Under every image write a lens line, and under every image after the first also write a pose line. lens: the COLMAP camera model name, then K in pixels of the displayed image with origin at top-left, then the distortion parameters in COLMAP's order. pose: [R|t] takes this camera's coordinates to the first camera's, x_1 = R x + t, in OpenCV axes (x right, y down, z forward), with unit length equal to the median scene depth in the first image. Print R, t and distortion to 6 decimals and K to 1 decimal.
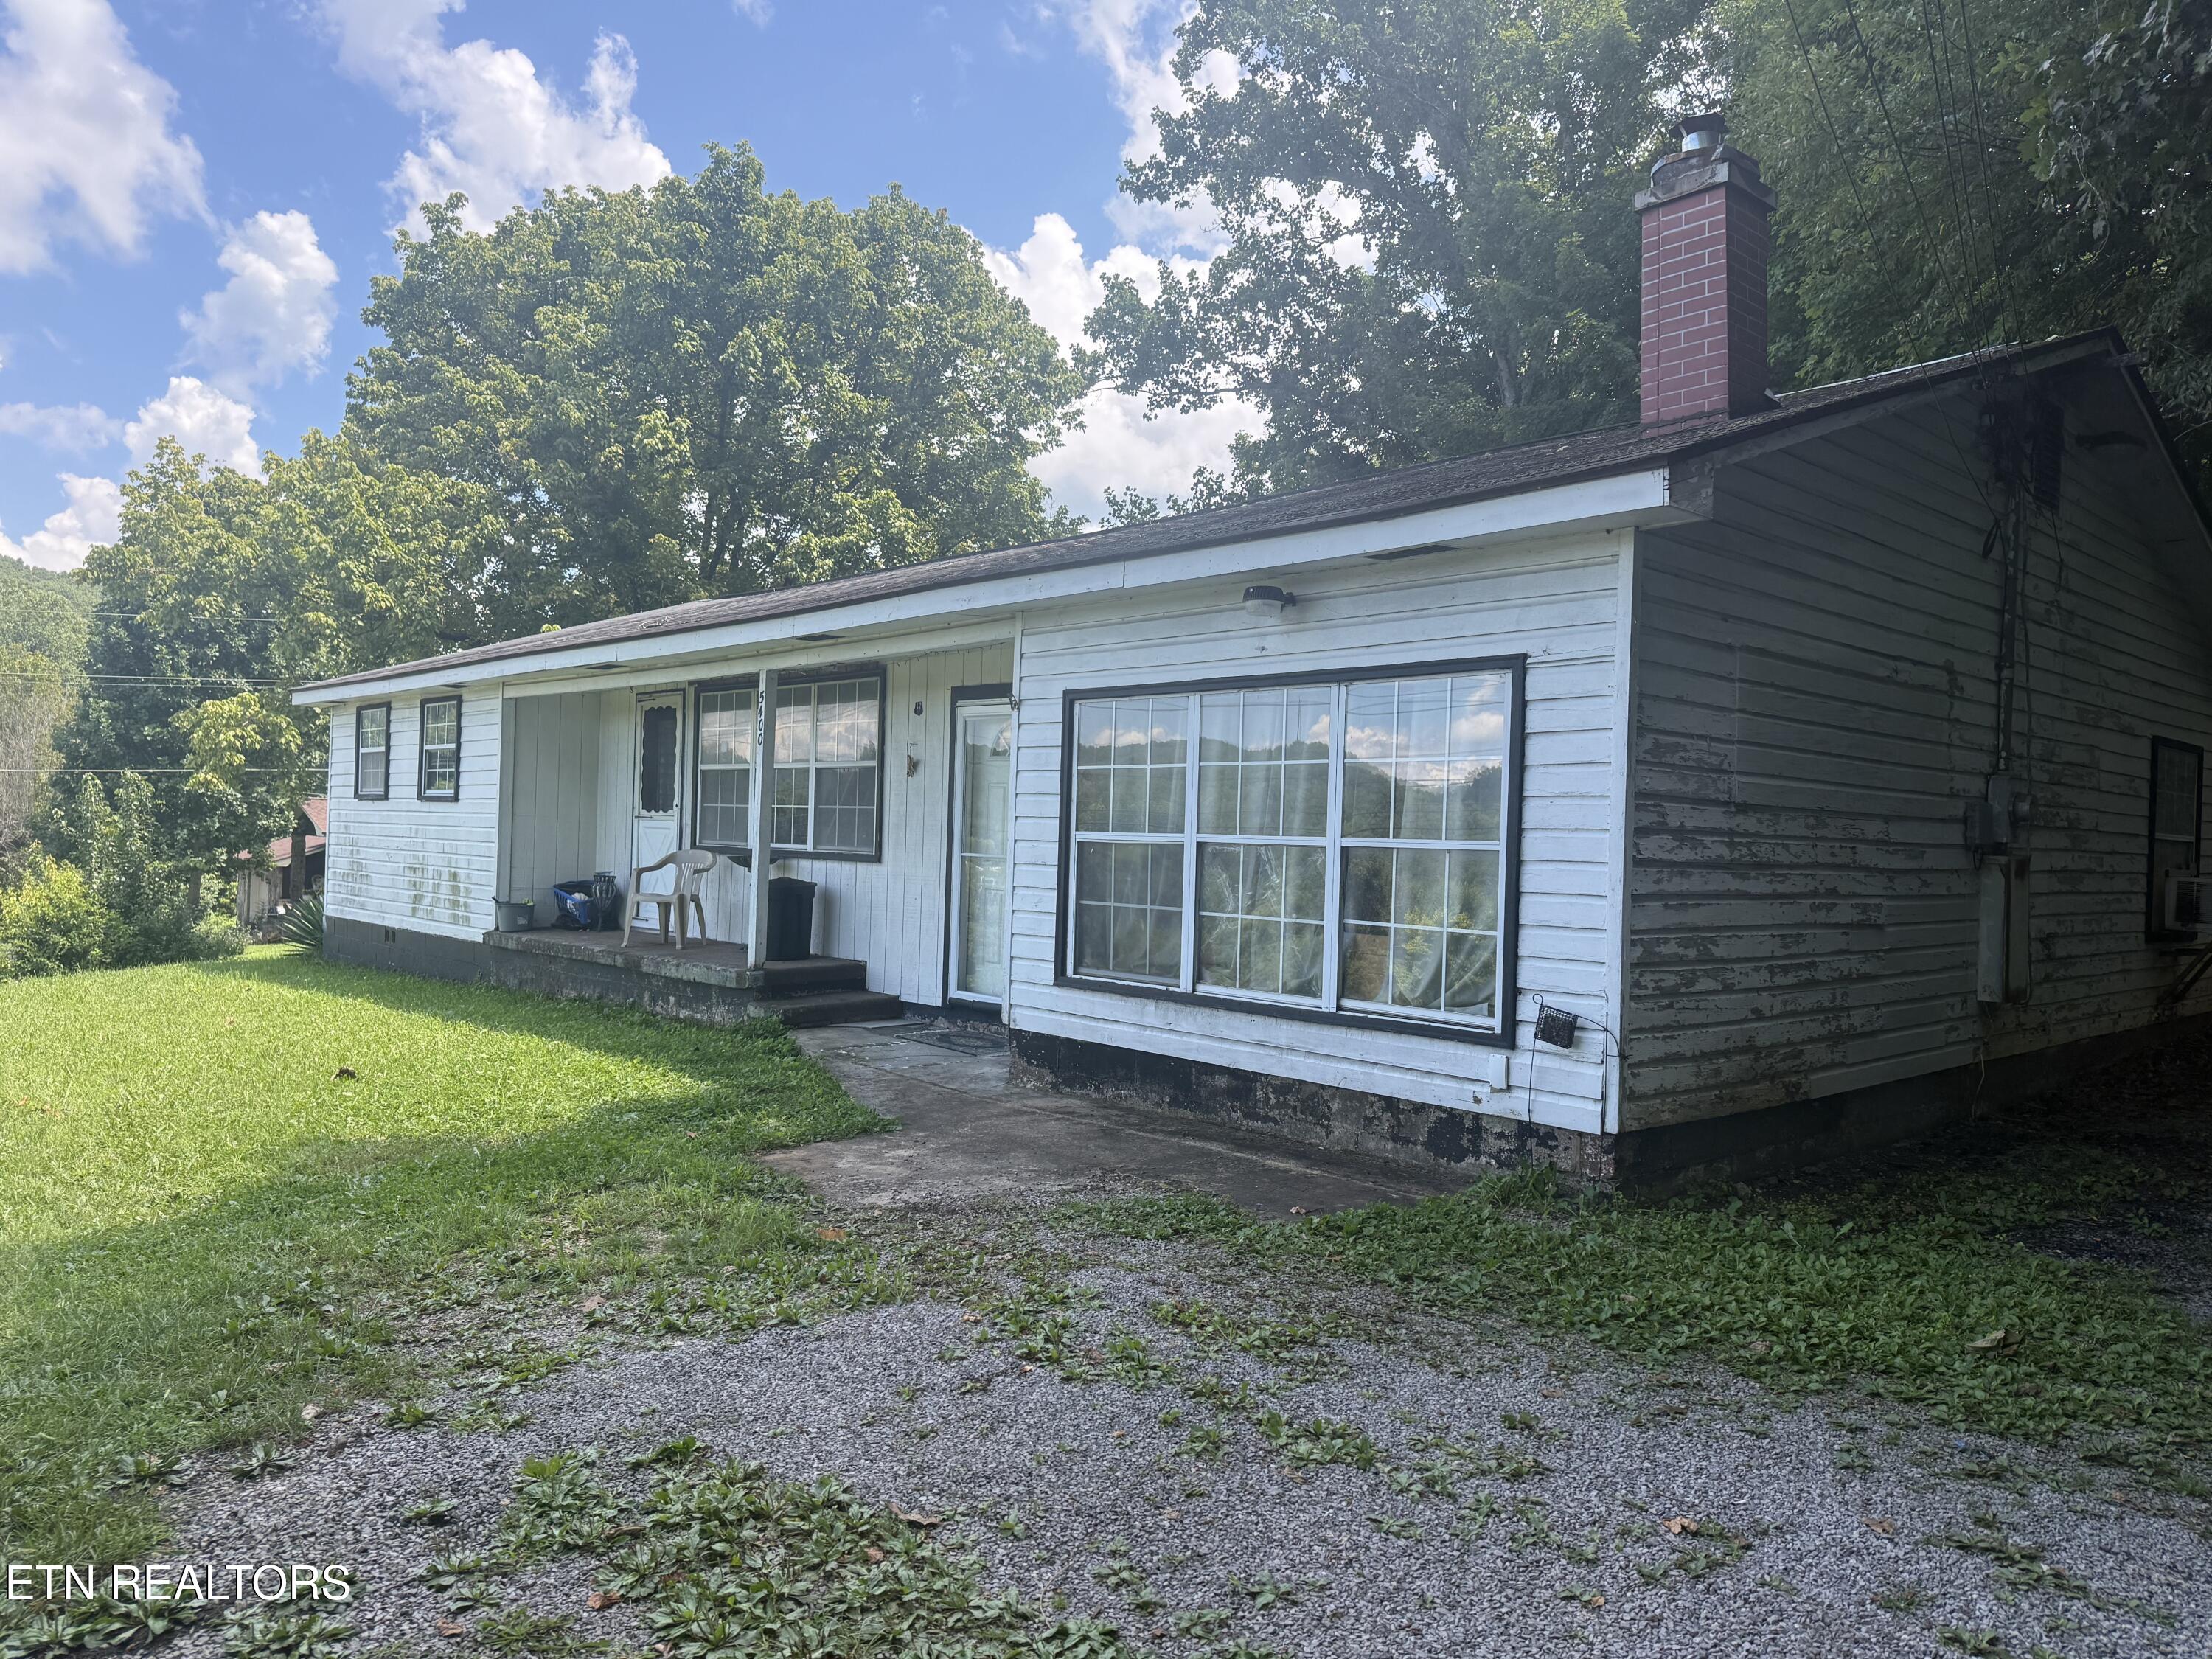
lens RADIAL K [[1561.7, 0, 1109.5], [0, 1561.7, 835.3], [0, 0, 1]] dist [0.037108, -0.044228]
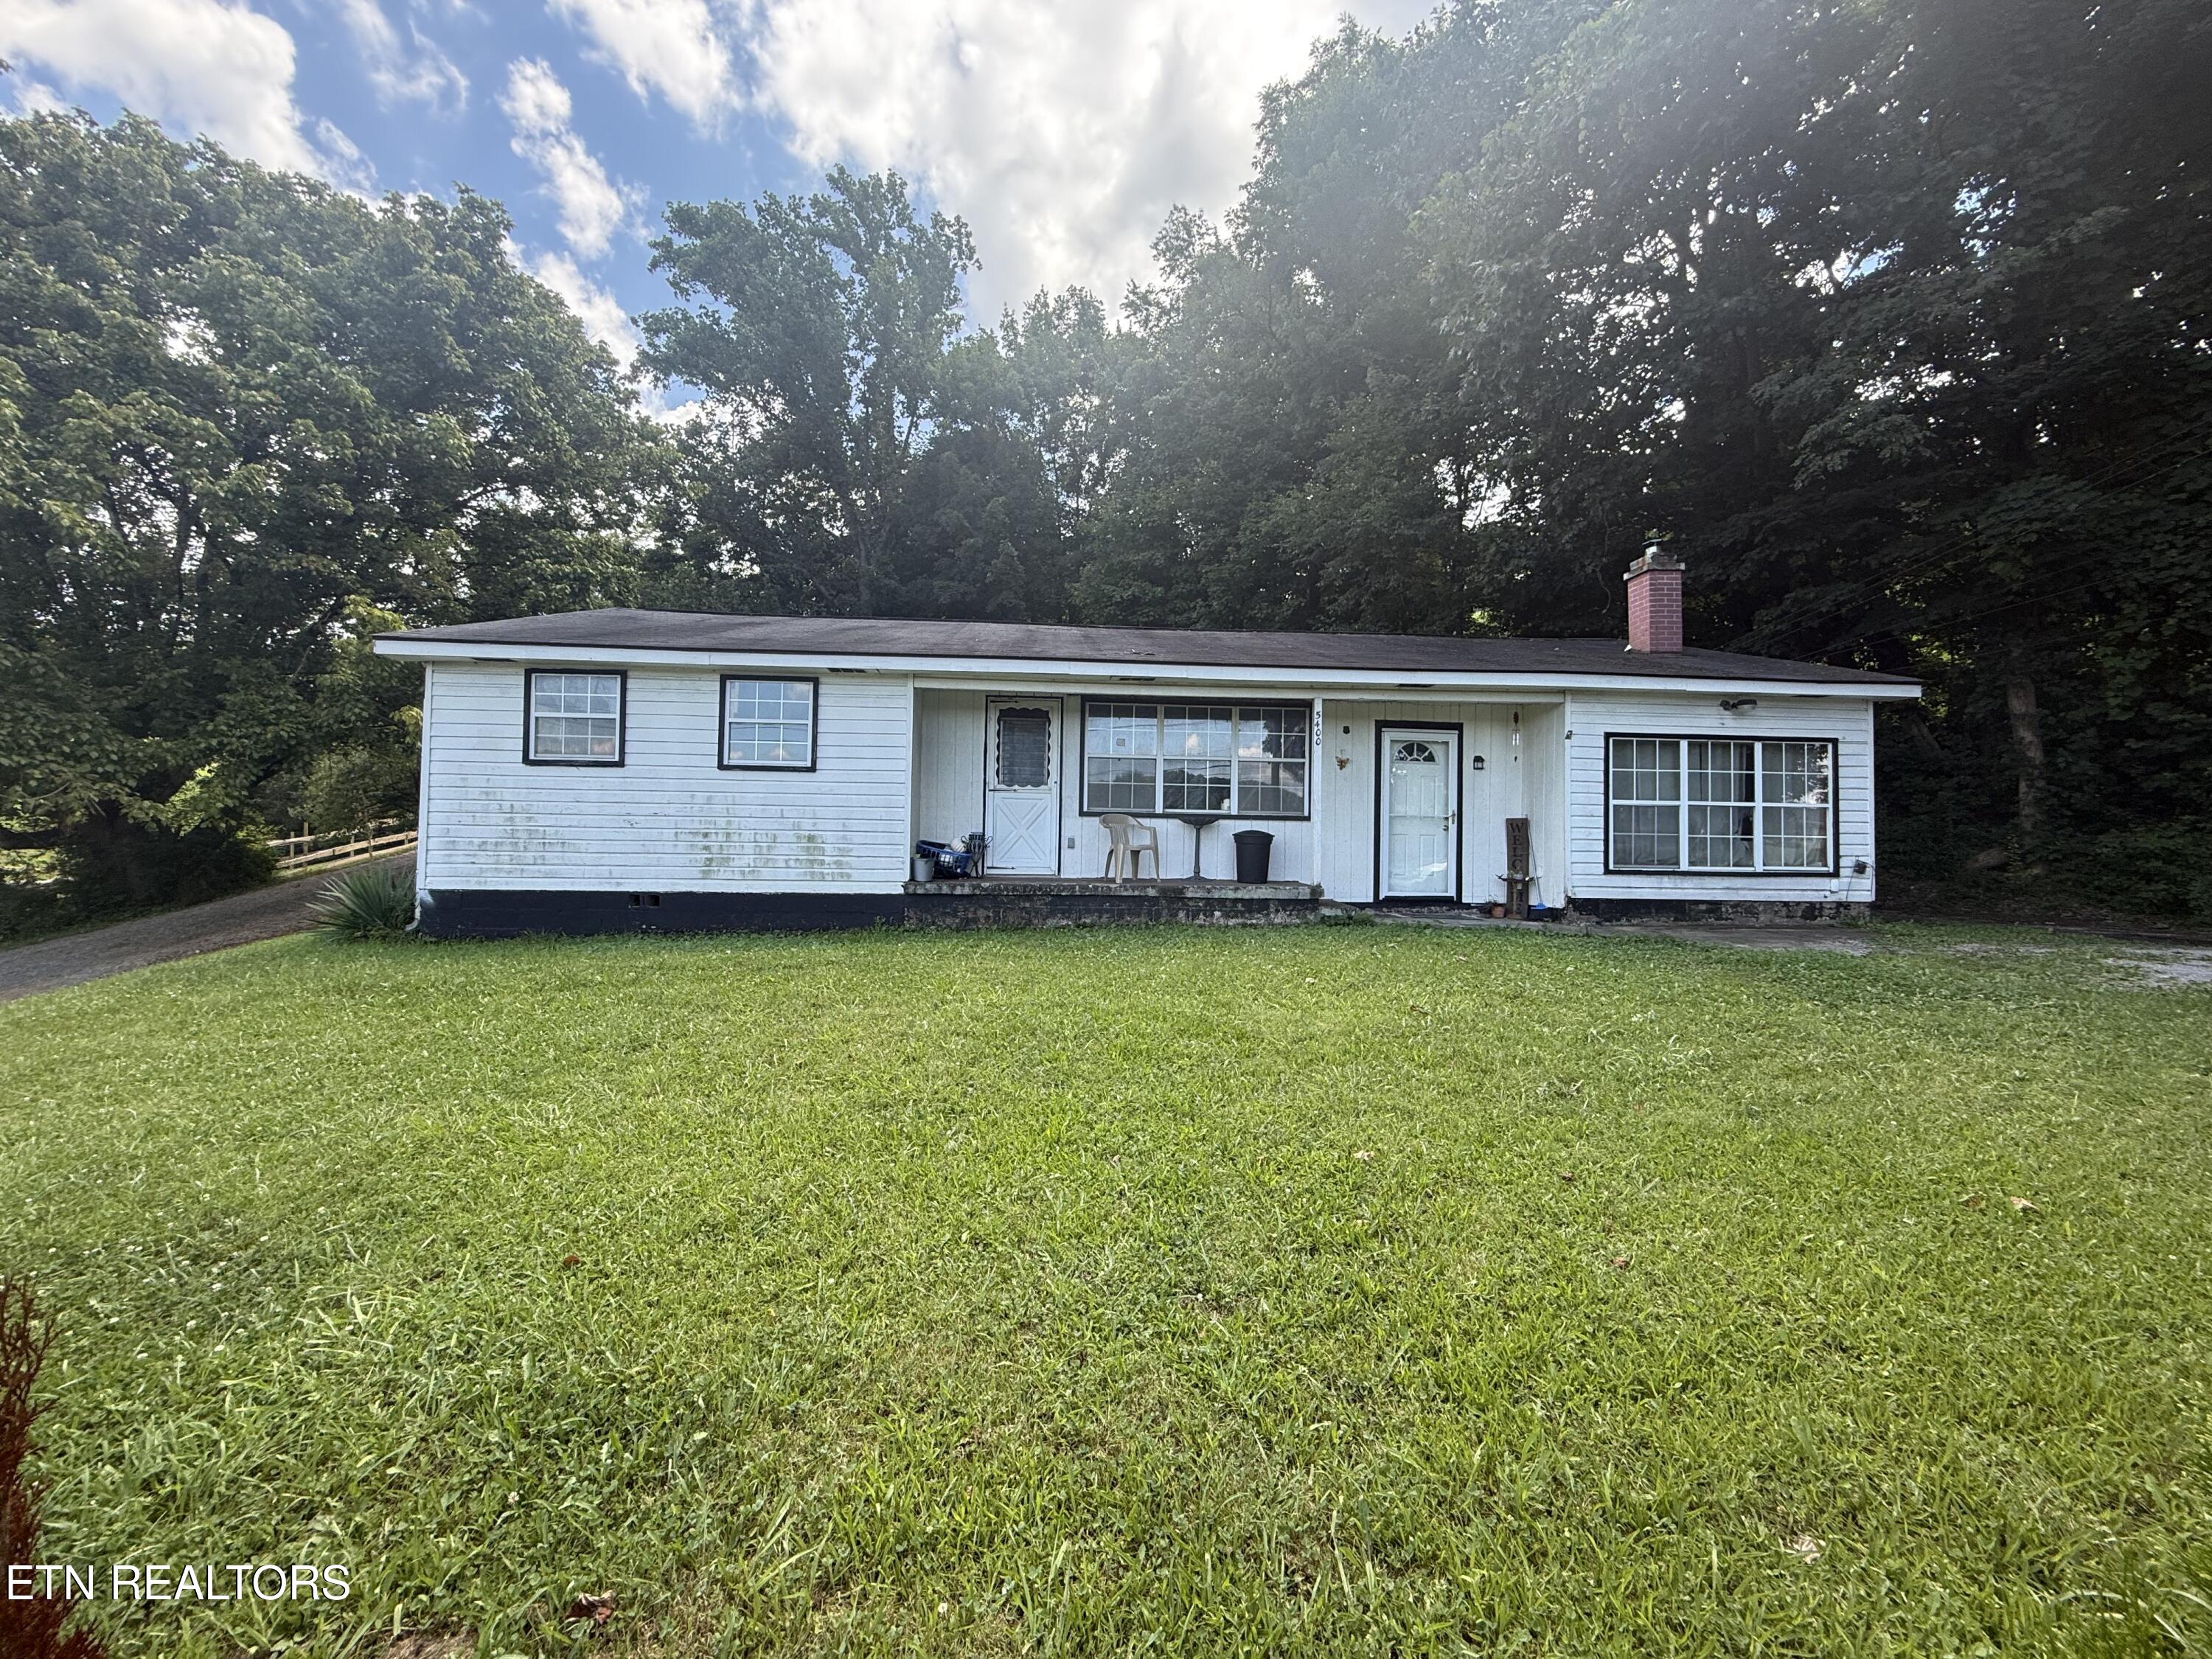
lens RADIAL K [[882.0, 0, 1110.6], [0, 882.0, 818.5], [0, 0, 1]] dist [0.000747, -0.000147]
pose [[0.616679, 0.001559, 0.787213, -1.489829], [0.002898, 0.999987, -0.004251, 0.027276], [-0.787209, 0.004904, 0.616667, 0.863497]]
